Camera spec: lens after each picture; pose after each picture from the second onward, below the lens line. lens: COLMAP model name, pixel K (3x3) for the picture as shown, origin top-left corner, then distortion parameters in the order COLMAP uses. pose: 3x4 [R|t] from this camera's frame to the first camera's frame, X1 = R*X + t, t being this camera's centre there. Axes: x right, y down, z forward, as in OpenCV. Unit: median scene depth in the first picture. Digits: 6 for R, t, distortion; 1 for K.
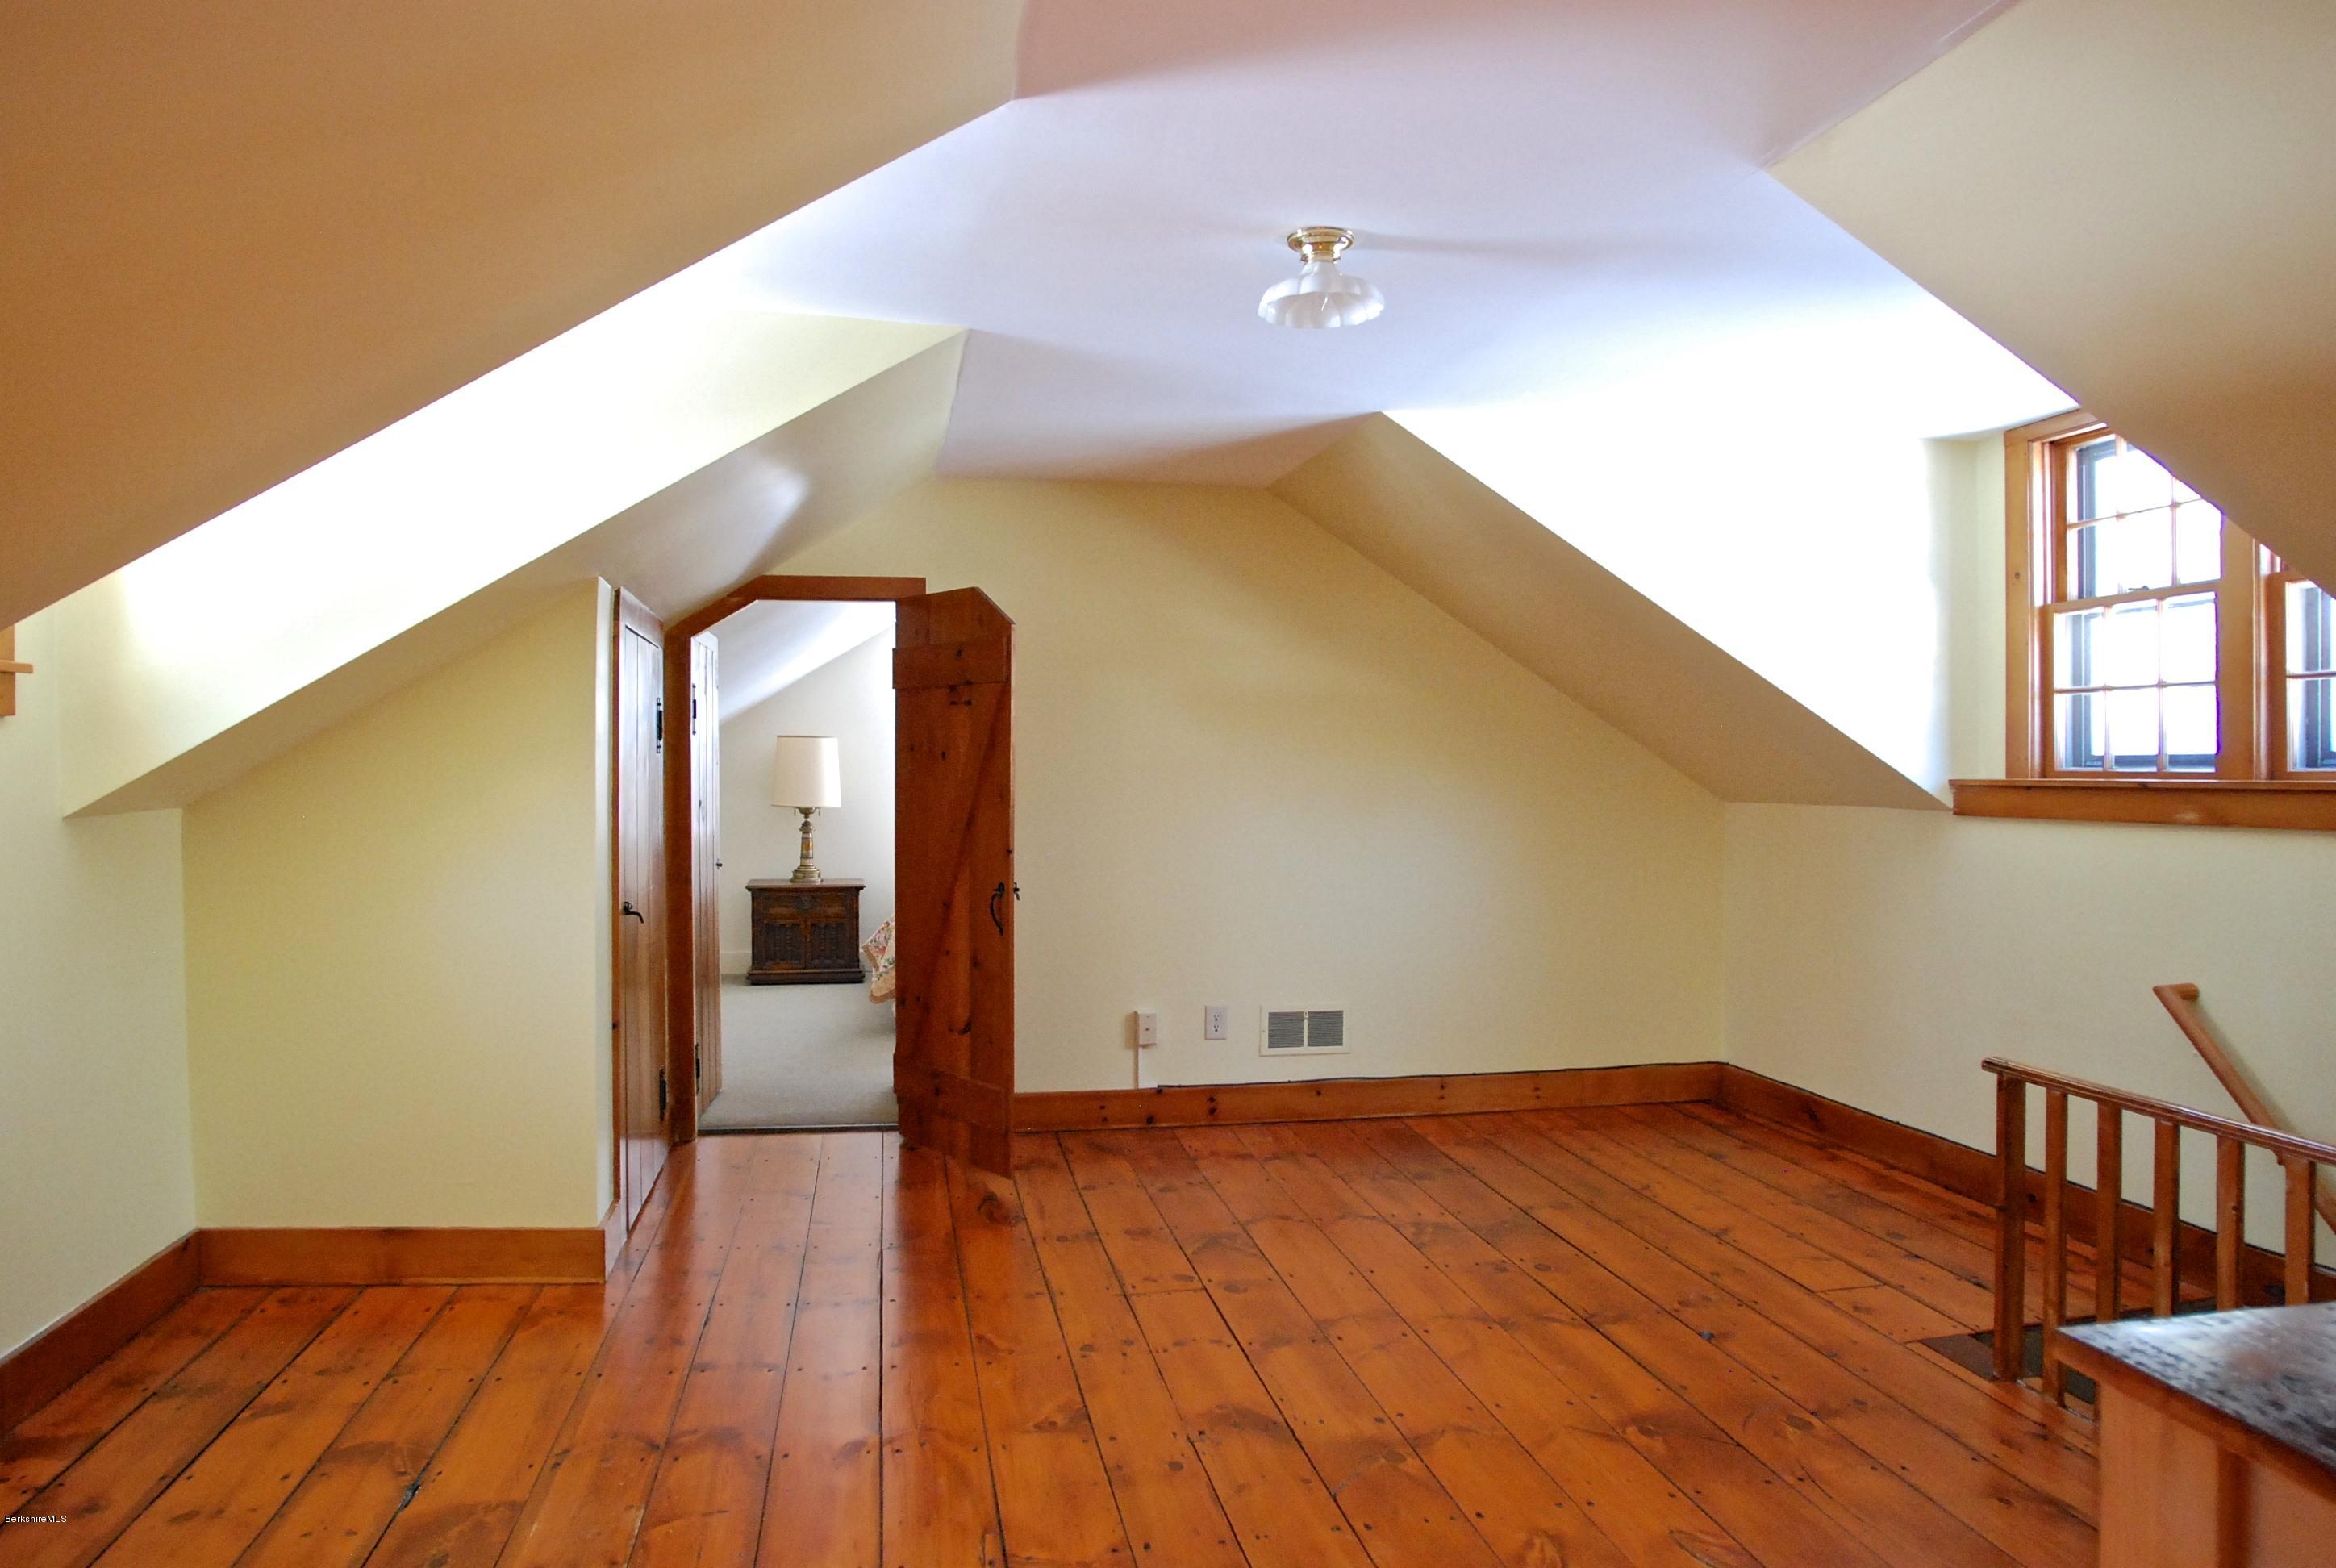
lens RADIAL K [[1426.7, 0, 1151.3], [0, 1426.7, 779.7], [0, 0, 1]] dist [-0.092024, 0.046623]
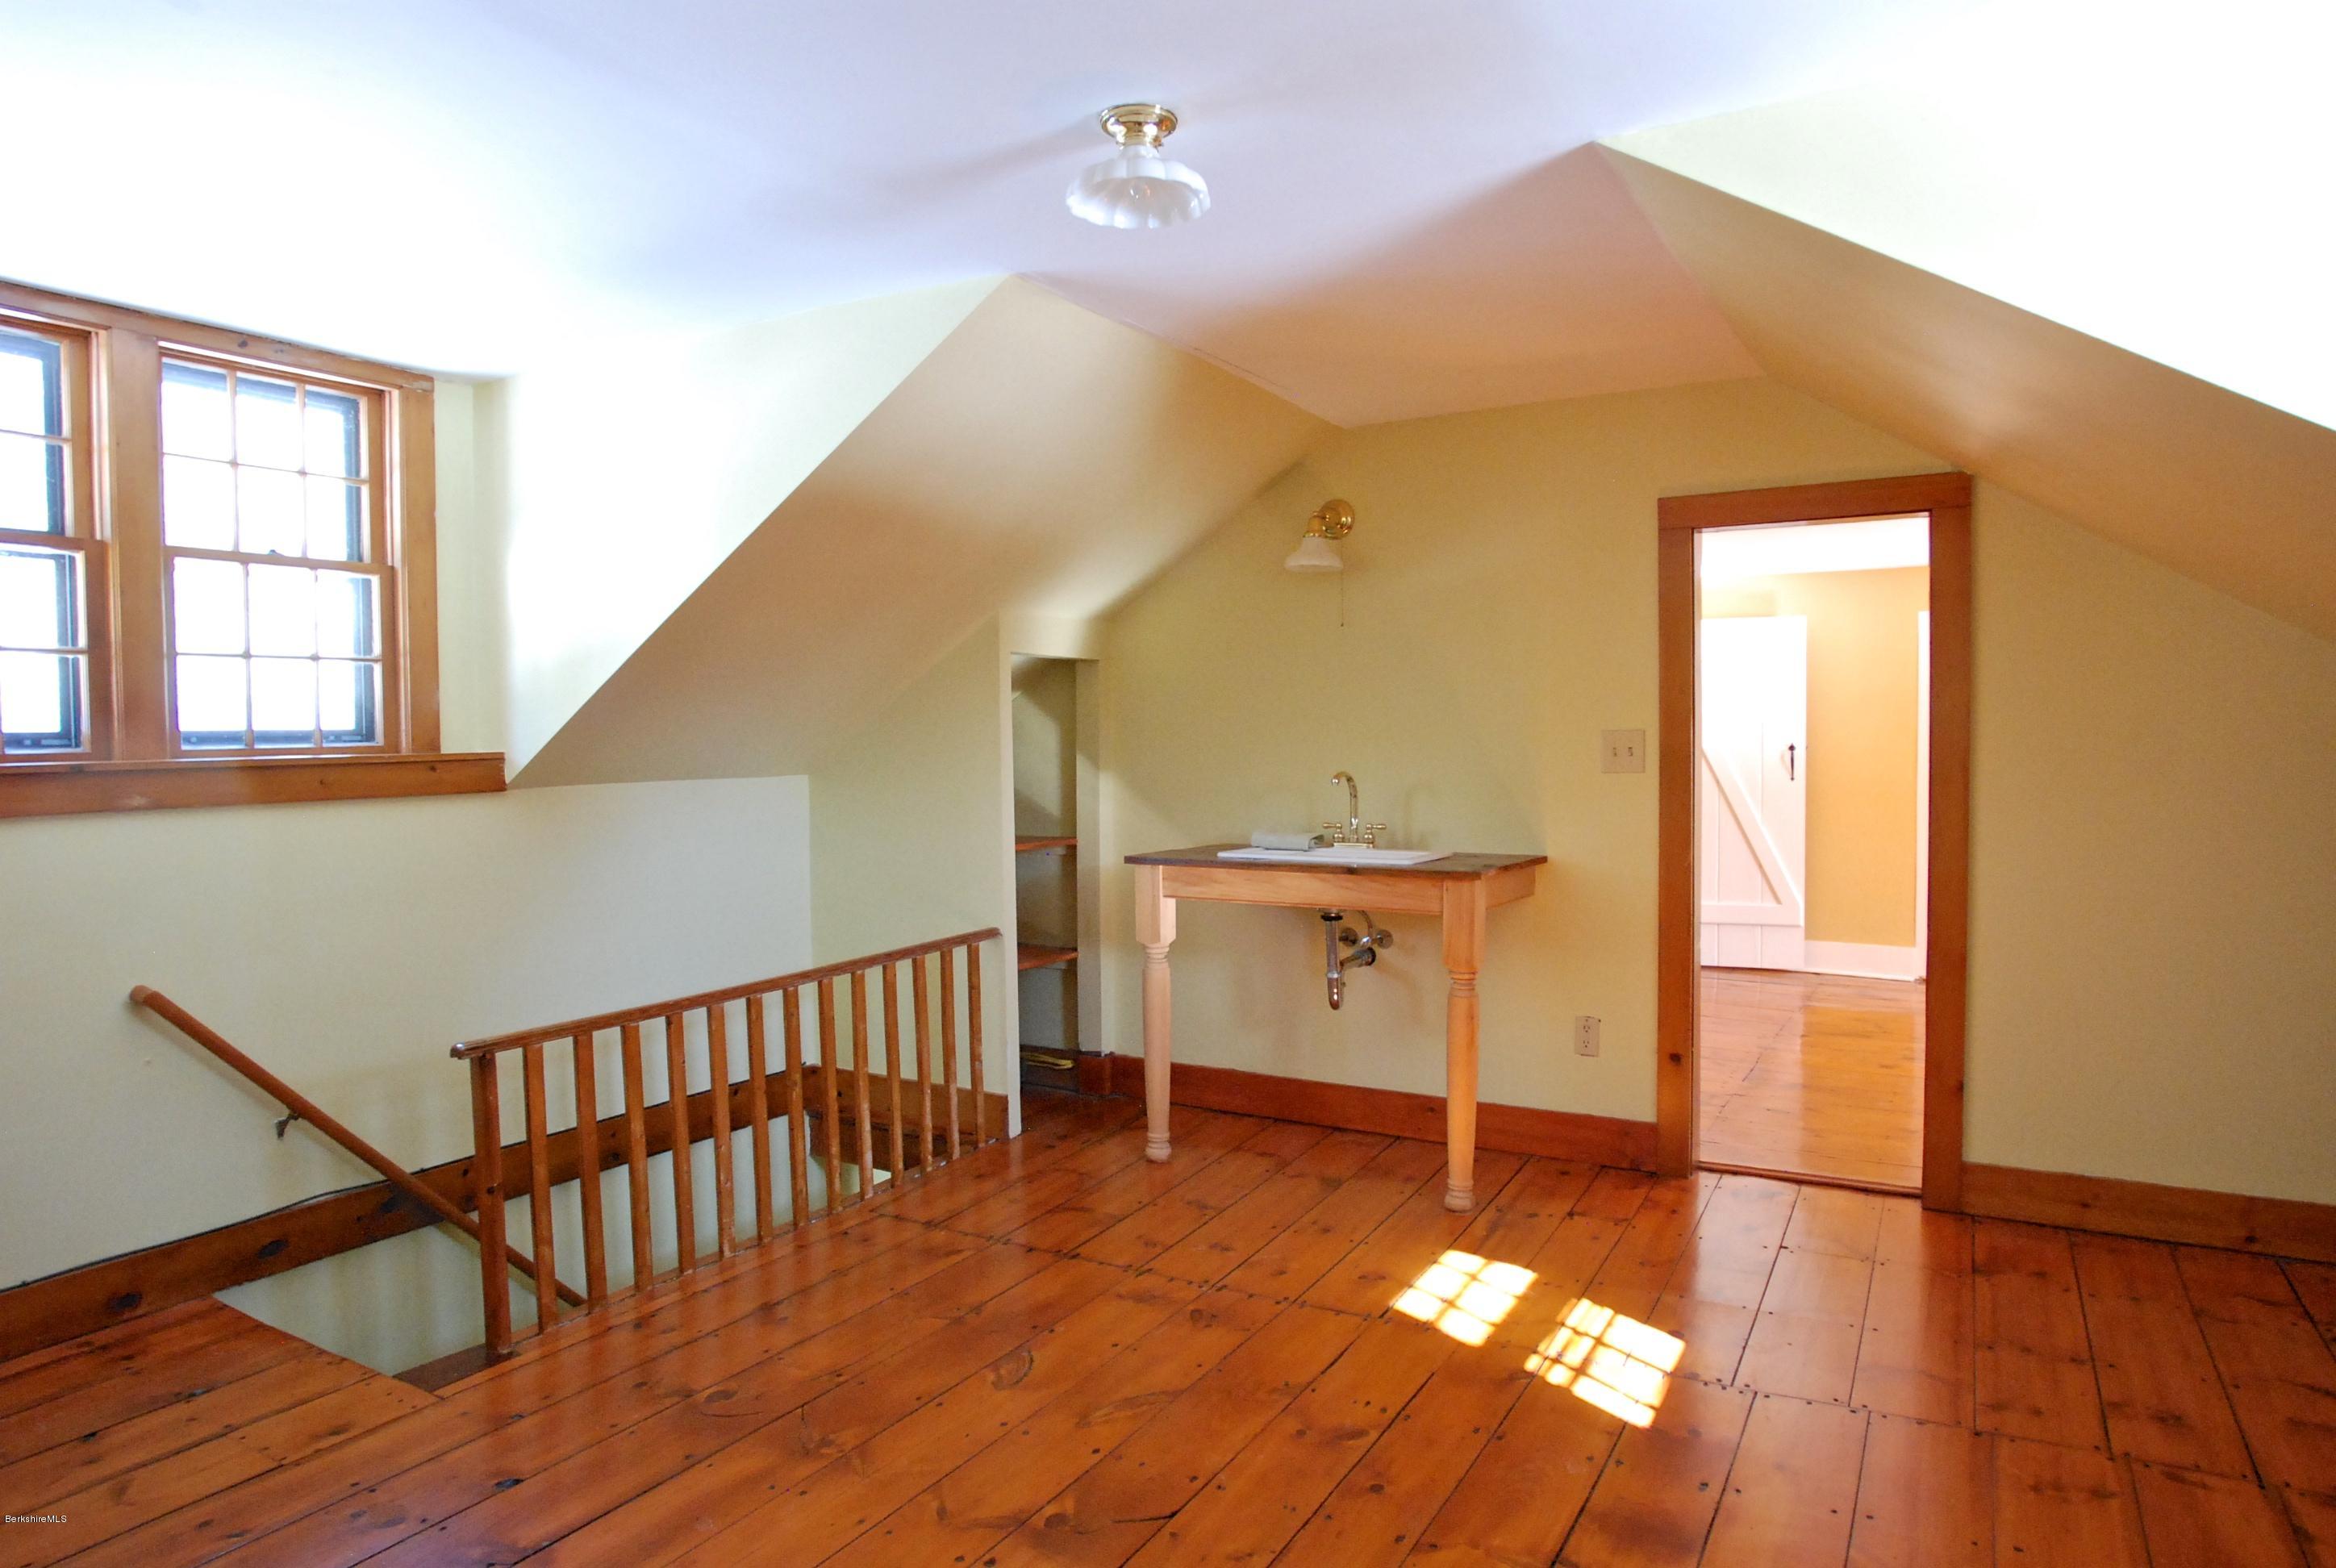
lens RADIAL K [[1426.7, 0, 1151.3], [0, 1426.7, 779.7], [0, 0, 1]] dist [-0.092024, 0.046623]
pose [[-0.761894, -0.005485, 0.647678, -0.389022], [0.021447, 0.999202, 0.033692, -0.004001], [-0.647346, 0.039561, -0.761169, 1.450042]]
